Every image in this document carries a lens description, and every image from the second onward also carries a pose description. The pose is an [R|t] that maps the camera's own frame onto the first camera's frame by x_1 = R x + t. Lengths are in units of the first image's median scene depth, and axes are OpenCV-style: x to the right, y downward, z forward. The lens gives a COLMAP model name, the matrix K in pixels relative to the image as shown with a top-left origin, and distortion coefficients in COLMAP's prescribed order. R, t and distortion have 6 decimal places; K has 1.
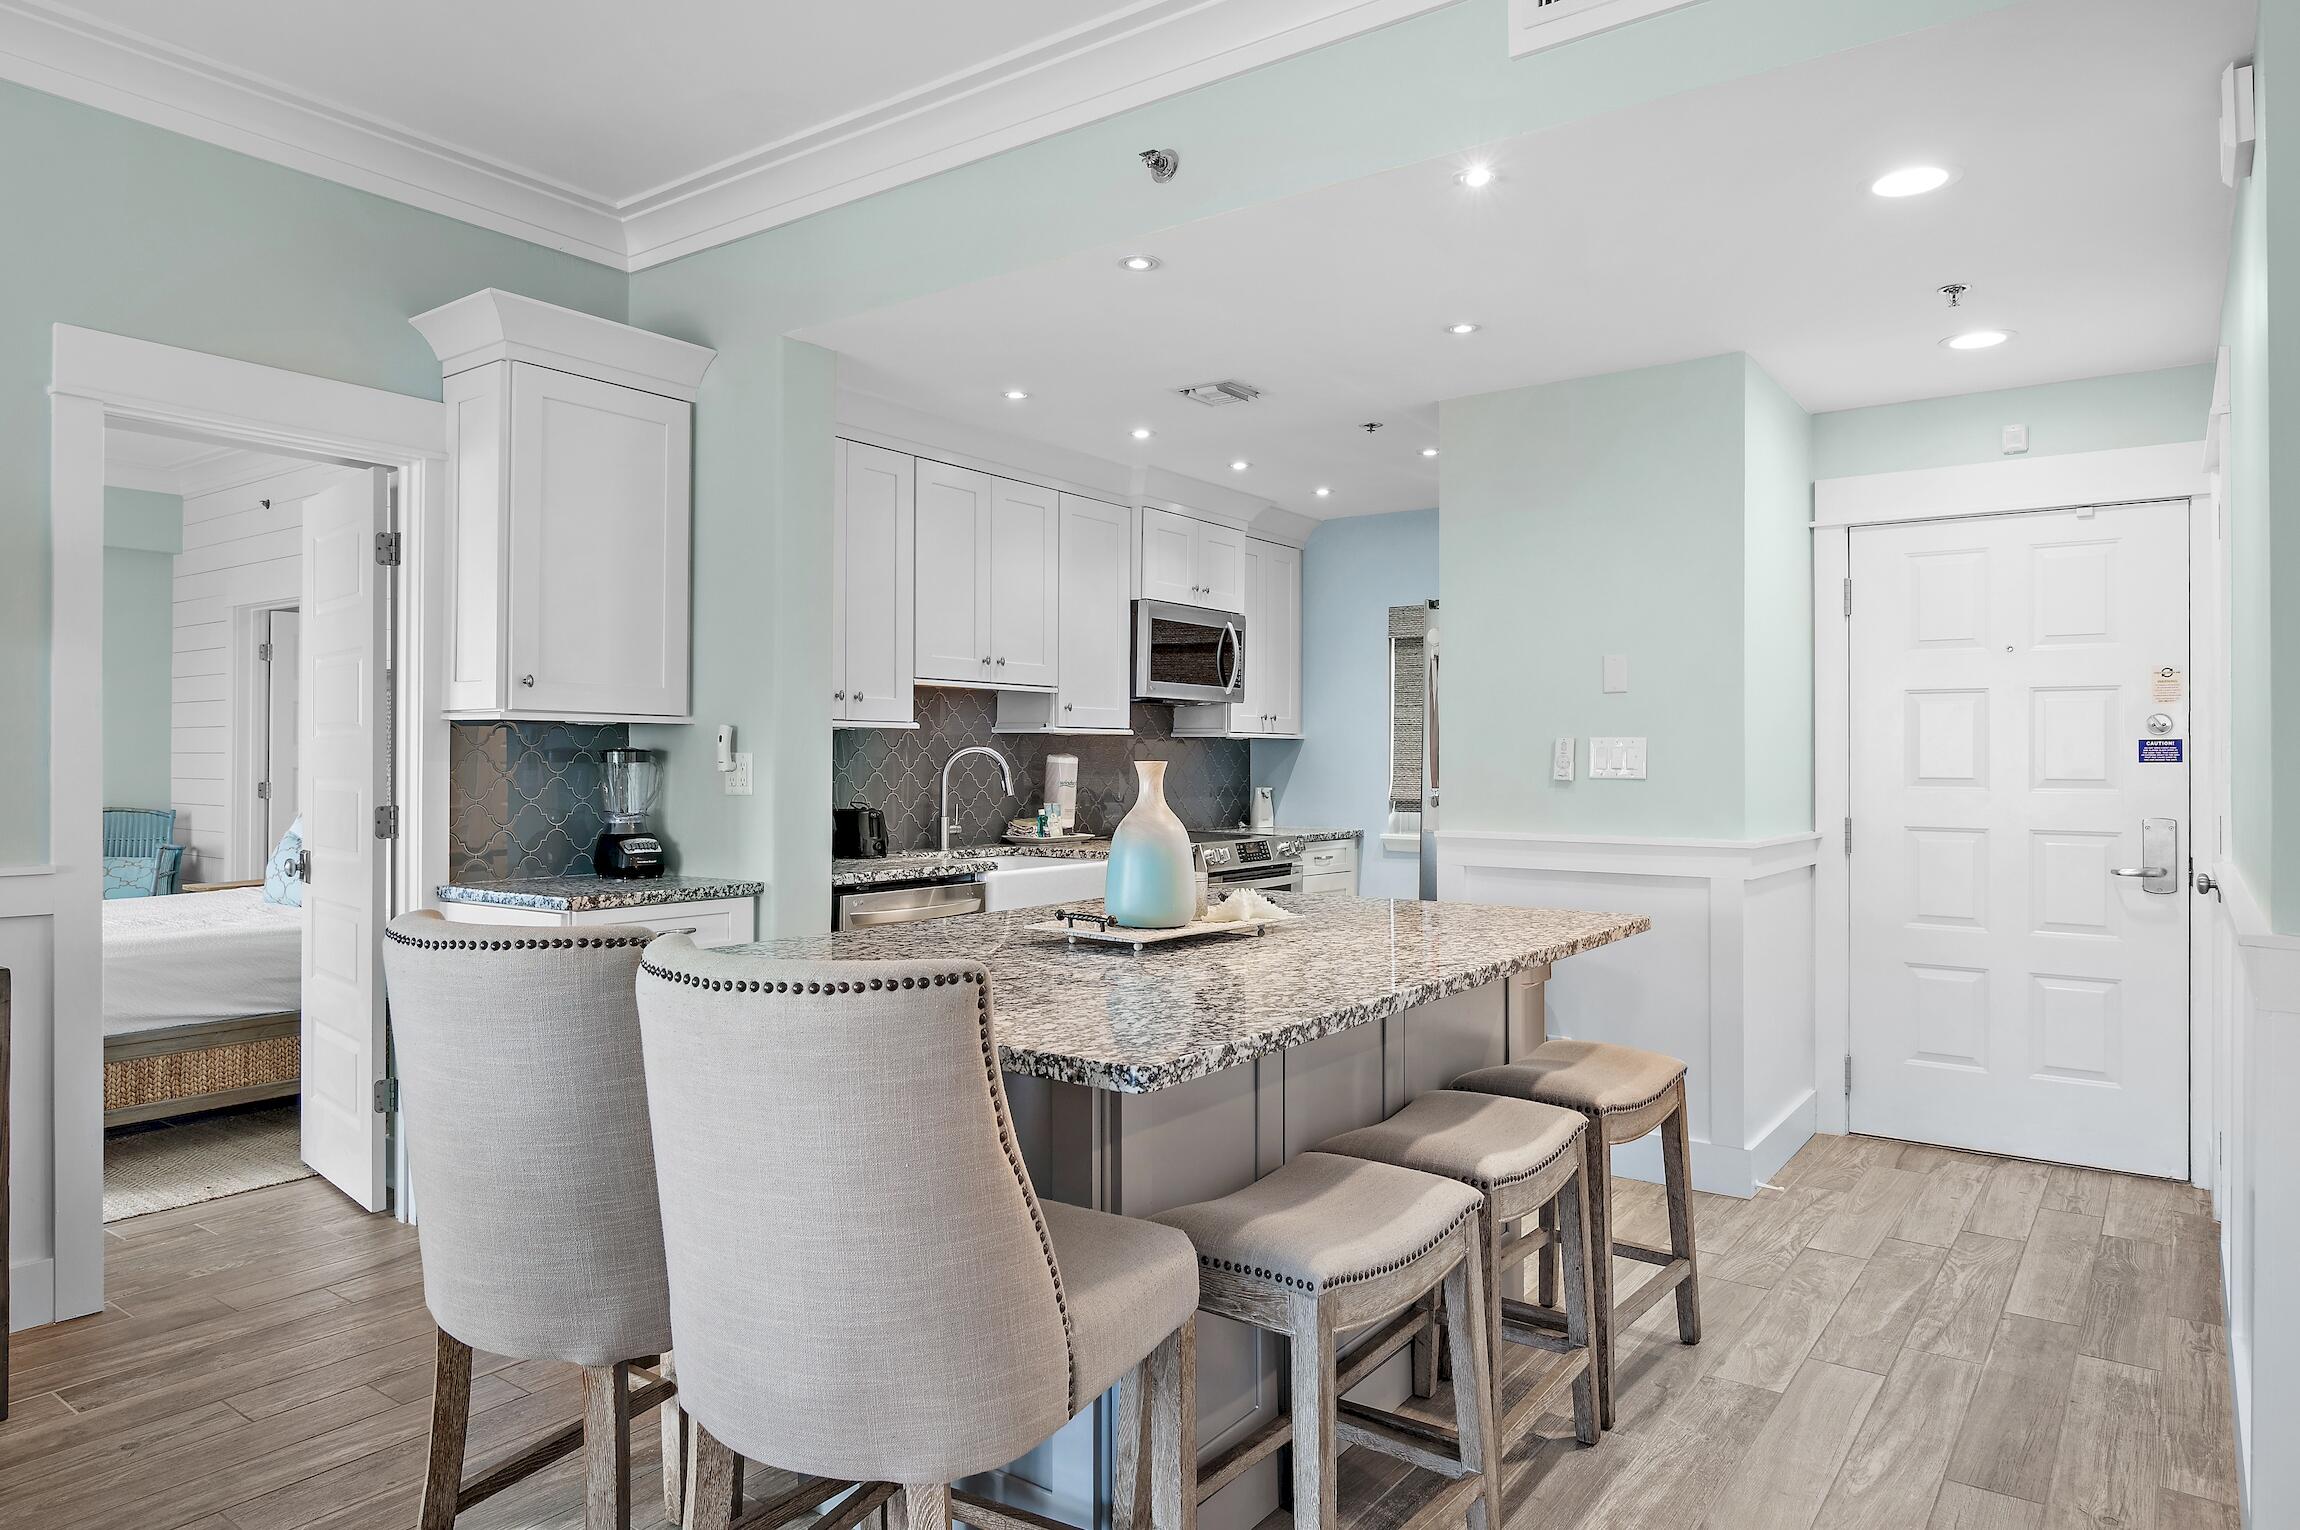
lens RADIAL K [[1395.9, 0, 1220.6], [0, 1395.9, 751.5], [0, 0, 1]] dist [-0.003558, -0.001143]
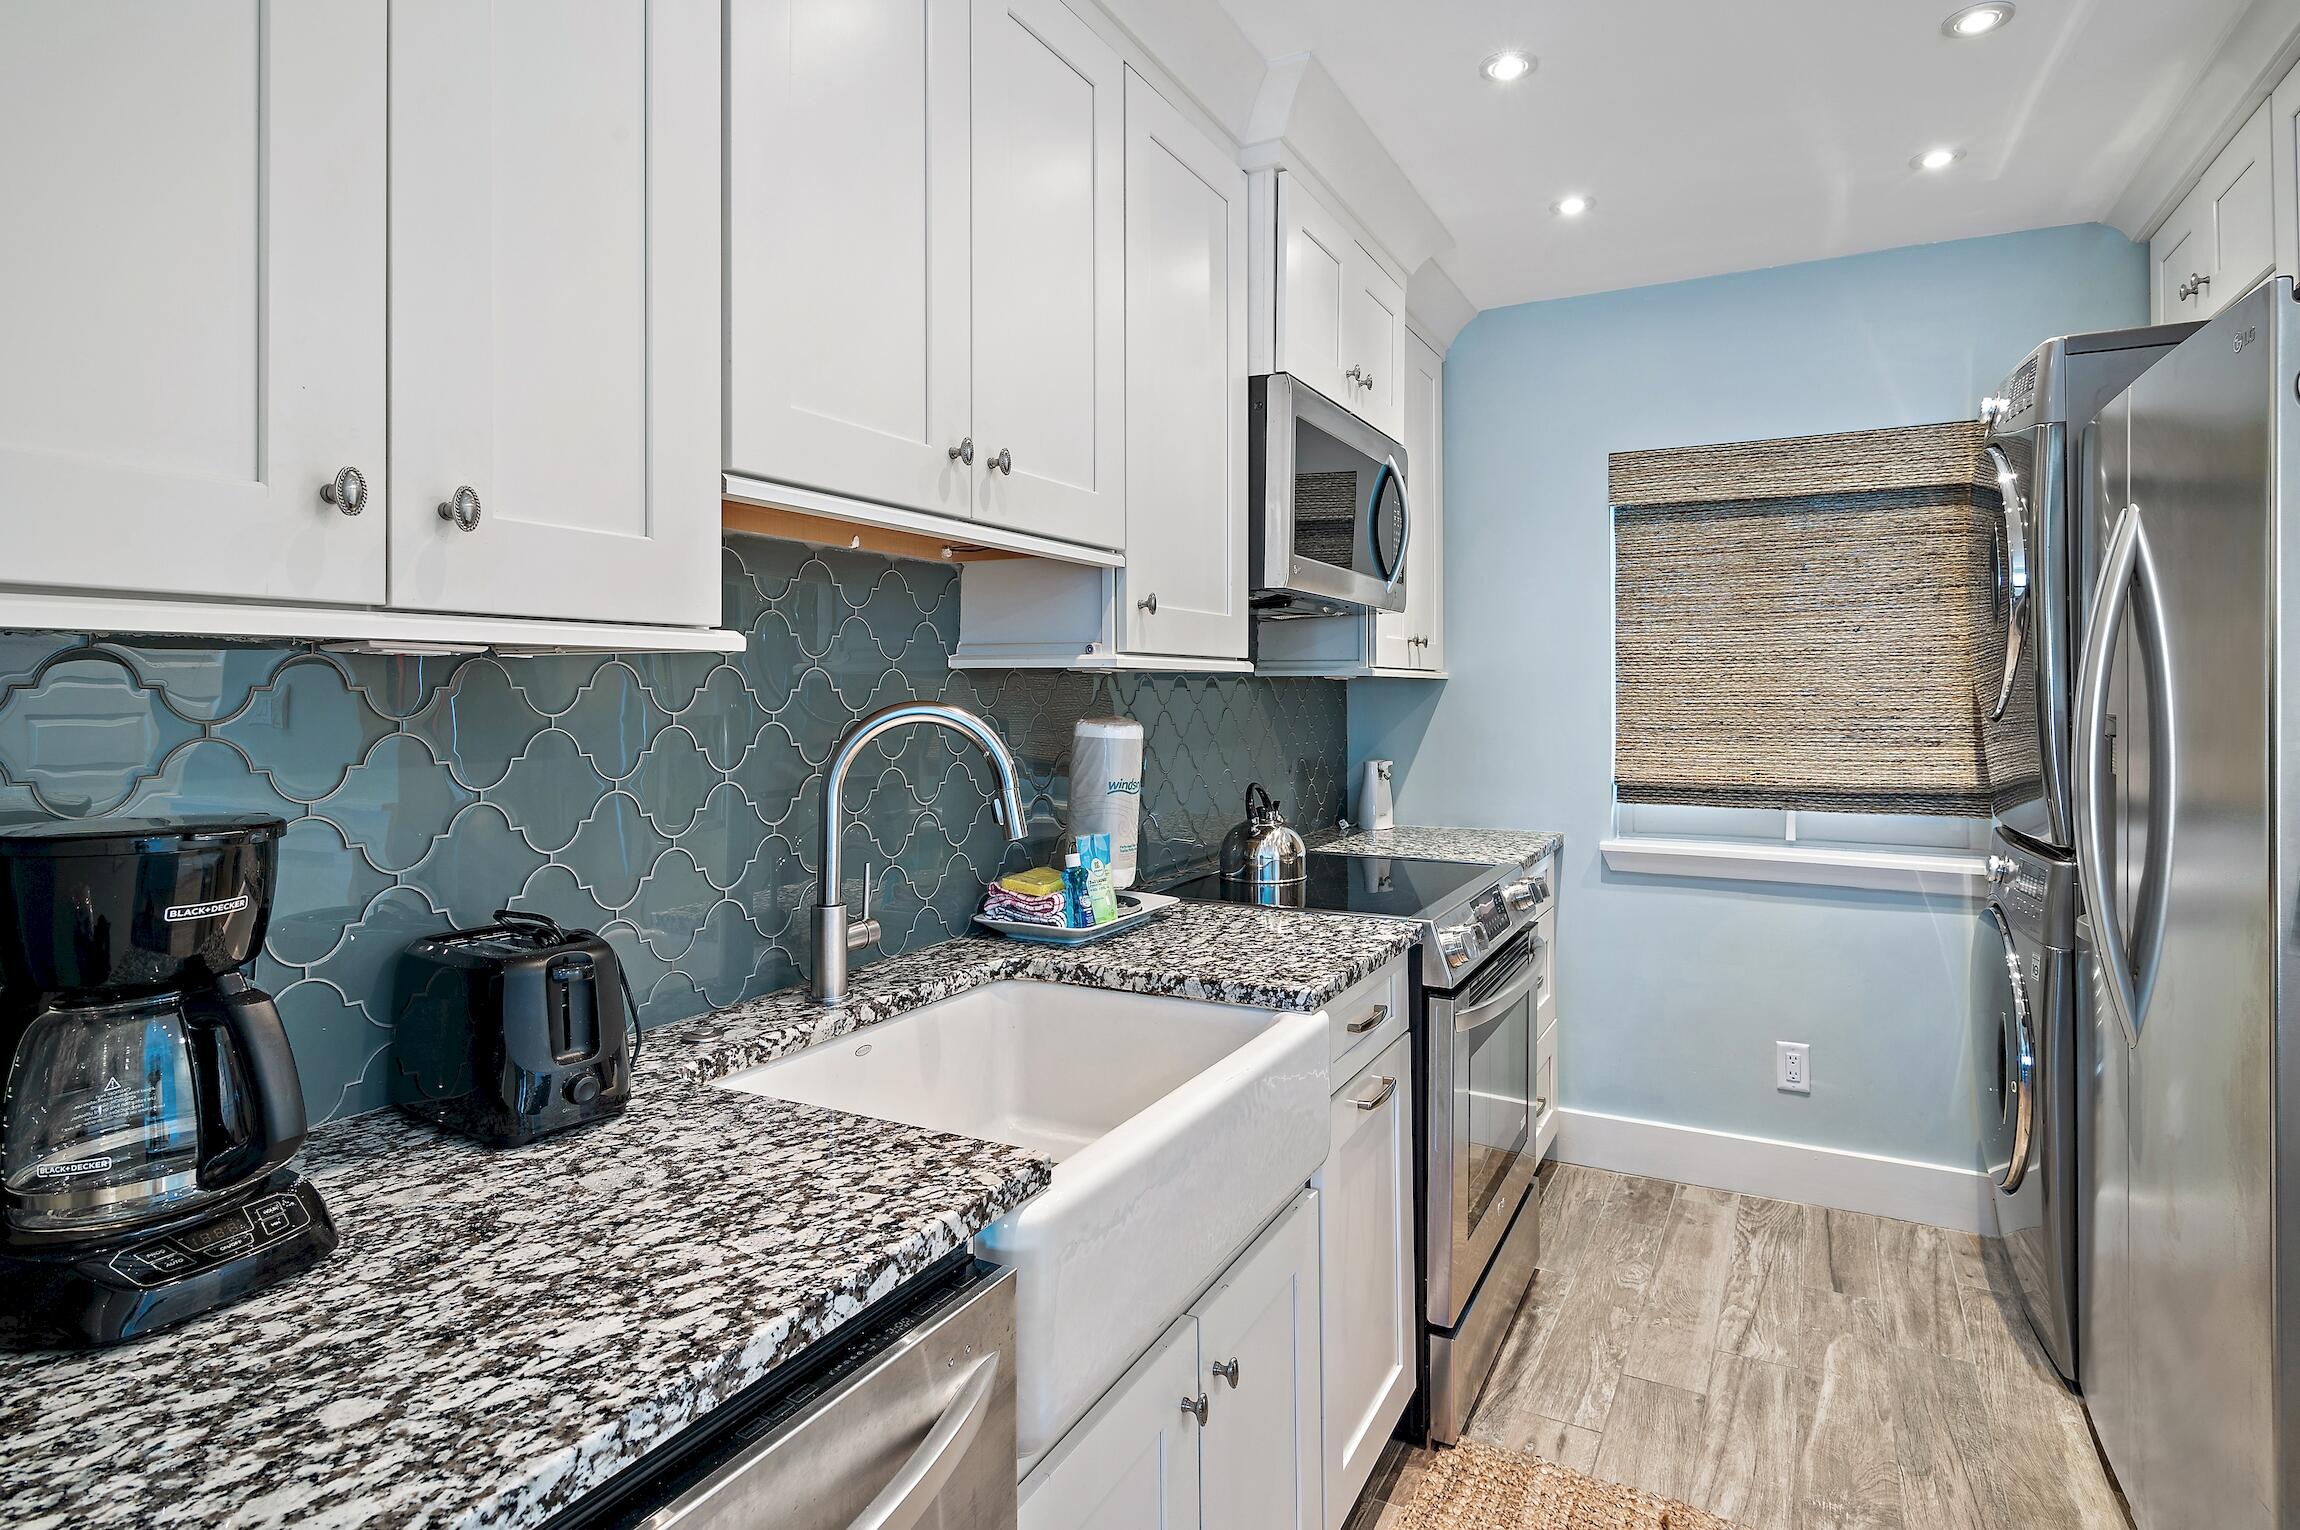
lens RADIAL K [[1176.7, 0, 1200.5], [0, 1176.7, 691.3], [0, 0, 1]] dist [-0.001580, -0.000029]
pose [[0.993074, -0.003177, 0.117447, -0.133918], [0.002624, 0.999985, 0.004858, -0.008167], [-0.117461, -0.004516, 0.993067, 0.661927]]
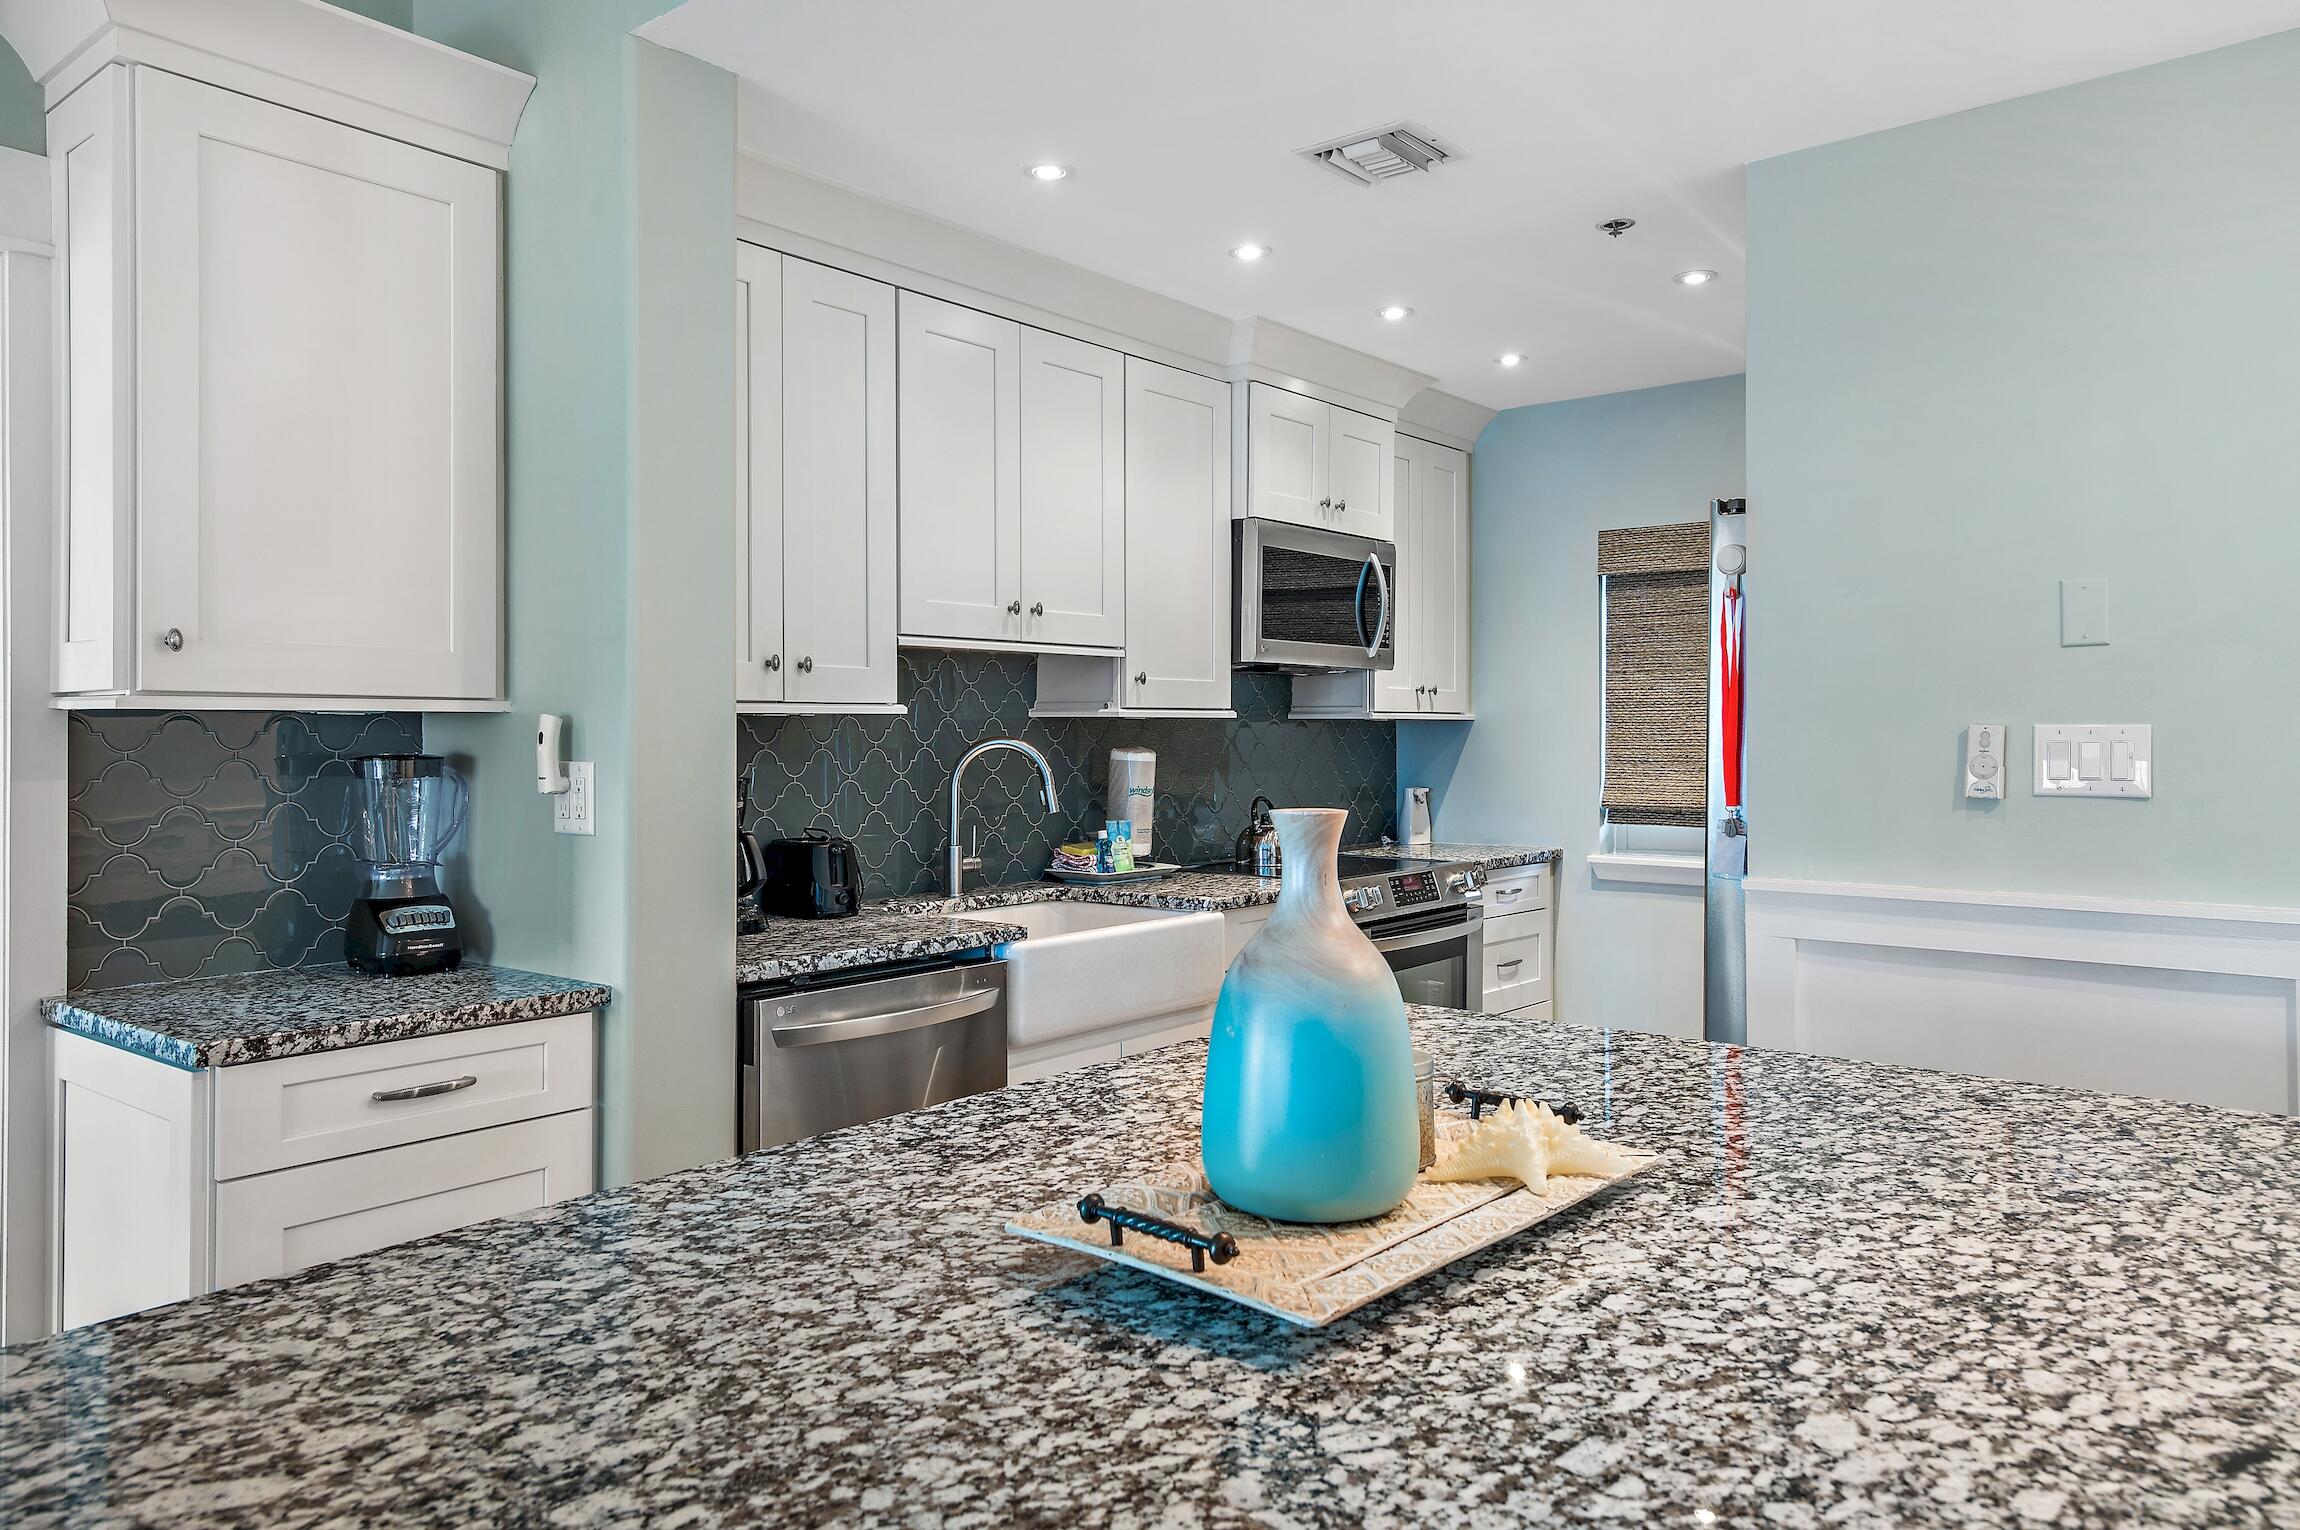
lens RADIAL K [[1519.2, 0, 1187.2], [0, 1519.2, 733.0], [0, 0, 1]] dist [0.010775, 0.004305]
pose [[0.996236, -0.005392, -0.086517, -0.024121], [0.005873, 0.999969, 0.005298, -0.009328], [0.086486, -0.005786, 0.996236, 0.277828]]
